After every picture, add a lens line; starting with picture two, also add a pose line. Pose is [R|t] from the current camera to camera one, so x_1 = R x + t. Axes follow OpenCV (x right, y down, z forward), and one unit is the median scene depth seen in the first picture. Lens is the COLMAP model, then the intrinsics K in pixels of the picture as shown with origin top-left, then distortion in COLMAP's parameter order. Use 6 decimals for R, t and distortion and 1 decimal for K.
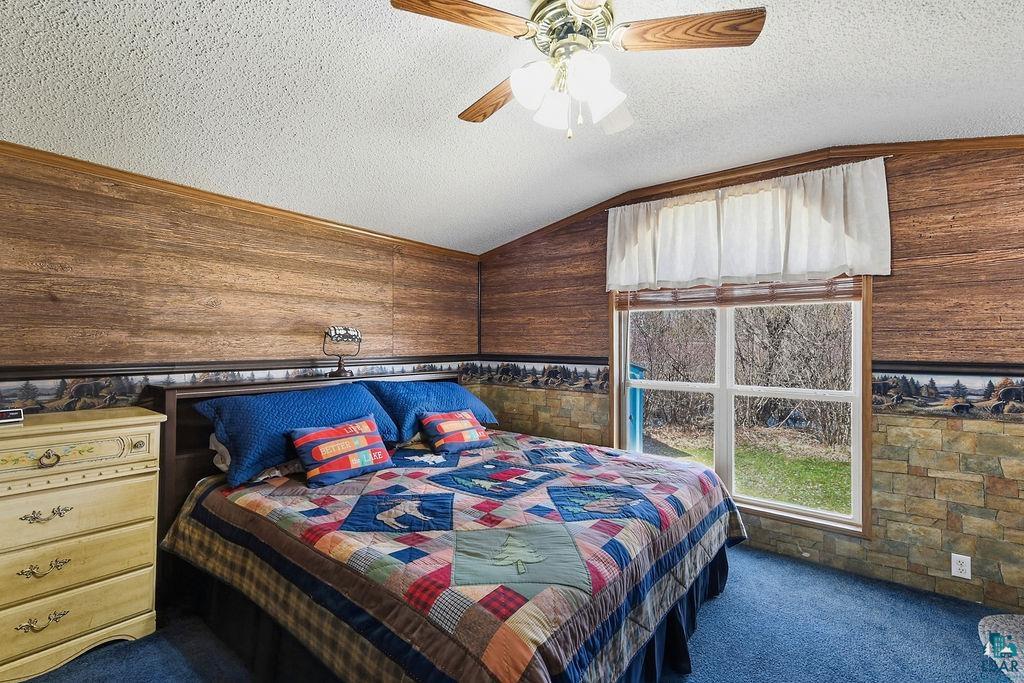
lens RADIAL K [[451.7, 0, 512.0], [0, 451.7, 341.5], [0, 0, 1]] dist [0.001160, -0.000159]
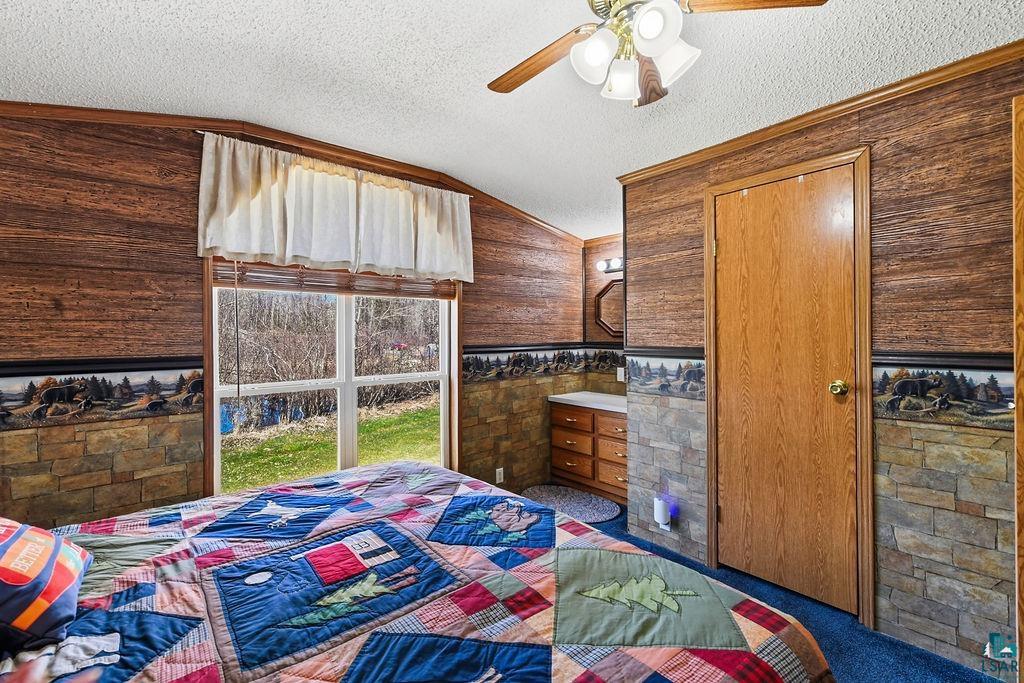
lens RADIAL K [[444.7, 0, 510.1], [0, 444.7, 332.4], [0, 0, 1]] dist [0.008907, -0.000196]
pose [[0.219917, -0.002840, 0.975515, -0.467180], [0.004284, 0.999989, 0.001945, 0.001496], [-0.975509, 0.003752, 0.219926, 0.601004]]
